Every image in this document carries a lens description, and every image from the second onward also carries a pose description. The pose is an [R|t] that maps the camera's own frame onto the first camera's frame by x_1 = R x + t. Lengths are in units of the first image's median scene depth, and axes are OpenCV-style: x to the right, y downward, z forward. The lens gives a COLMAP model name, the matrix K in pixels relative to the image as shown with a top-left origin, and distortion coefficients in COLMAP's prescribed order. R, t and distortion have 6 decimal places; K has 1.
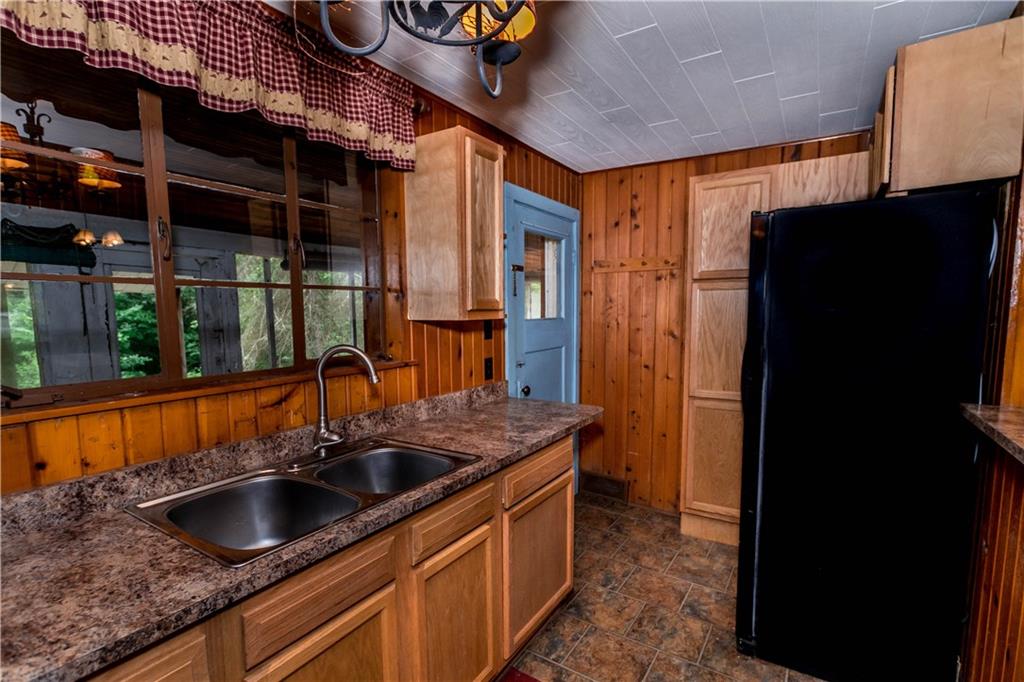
lens RADIAL K [[482.6, 0, 506.9], [0, 482.6, 358.1], [0, 0, 1]] dist [-0.011675, 0.007185]
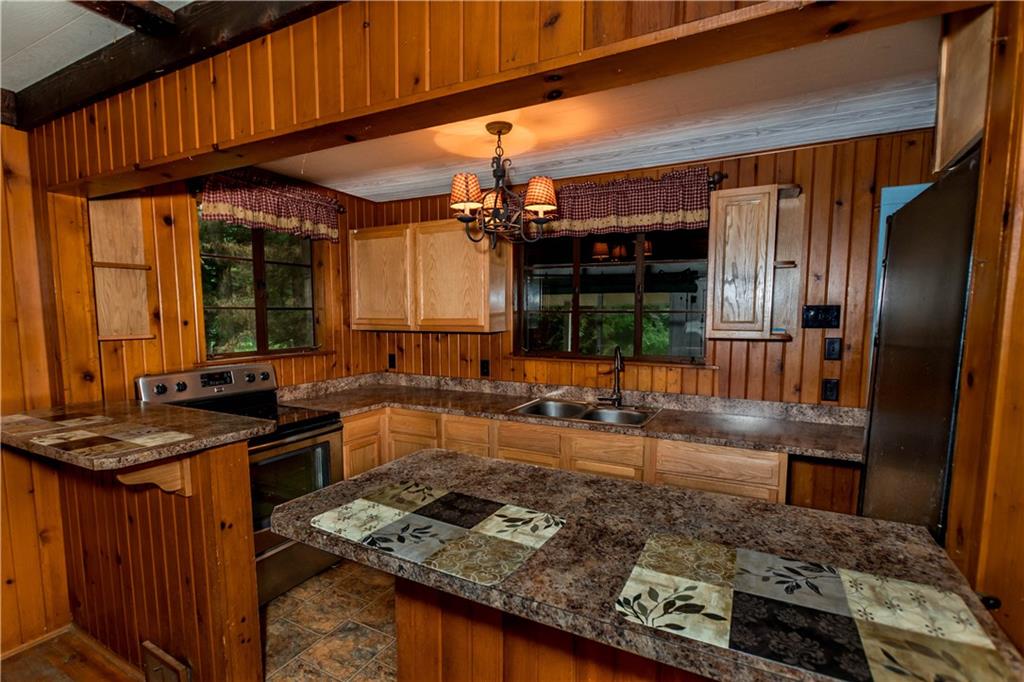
lens RADIAL K [[482.6, 0, 506.9], [0, 482.6, 358.1], [0, 0, 1]] dist [-0.011675, 0.007185]
pose [[0.088217, 0.102689, -0.990794, 1.029632], [-0.102197, 0.990356, 0.093544, -0.078527], [0.990845, 0.093004, 0.097861, 0.298899]]
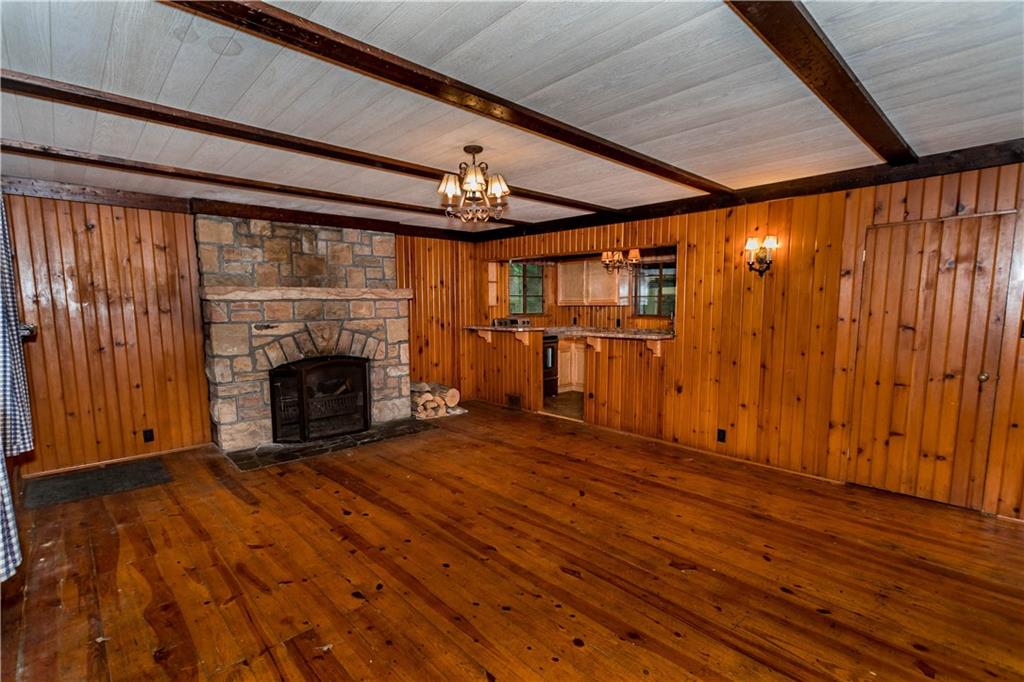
lens RADIAL K [[482.6, 0, 506.9], [0, 482.6, 358.1], [0, 0, 1]] dist [-0.011675, 0.007185]
pose [[-0.246288, 0.119901, -0.961751, 3.004328], [-0.089930, 0.985210, 0.145855, -0.071555], [0.965015, 0.122412, -0.231863, 0.447411]]
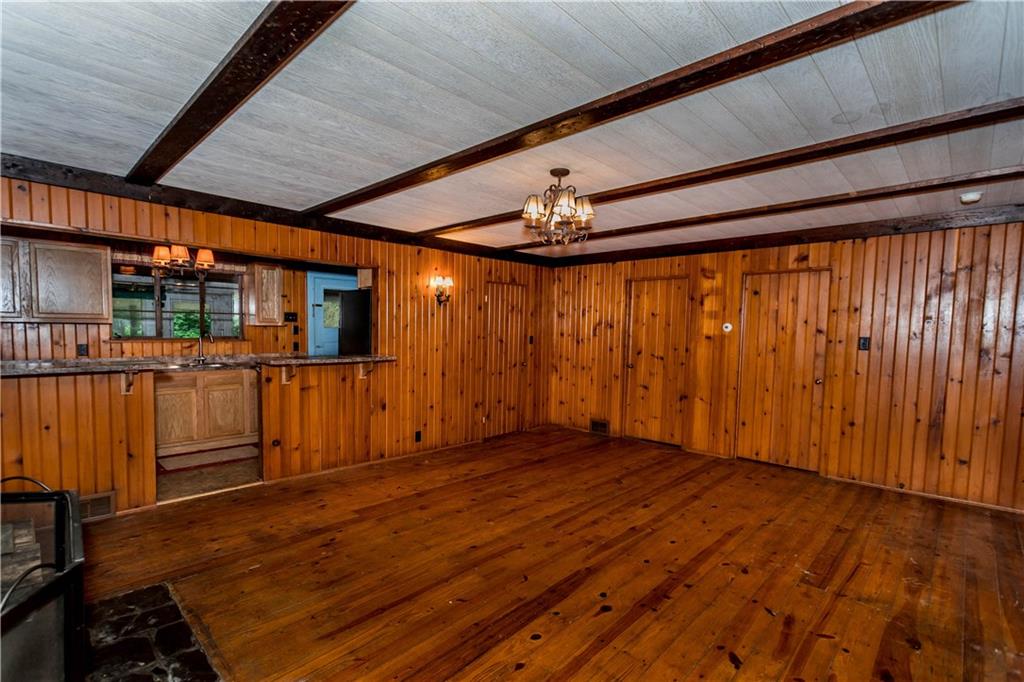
lens RADIAL K [[482.6, 0, 506.9], [0, 482.6, 358.1], [0, 0, 1]] dist [-0.011675, 0.007185]
pose [[0.981668, 0.039752, -0.186405, 1.743737], [-0.046954, 0.998305, -0.034381, 0.134298], [0.184722, 0.042503, 0.981871, -1.412219]]
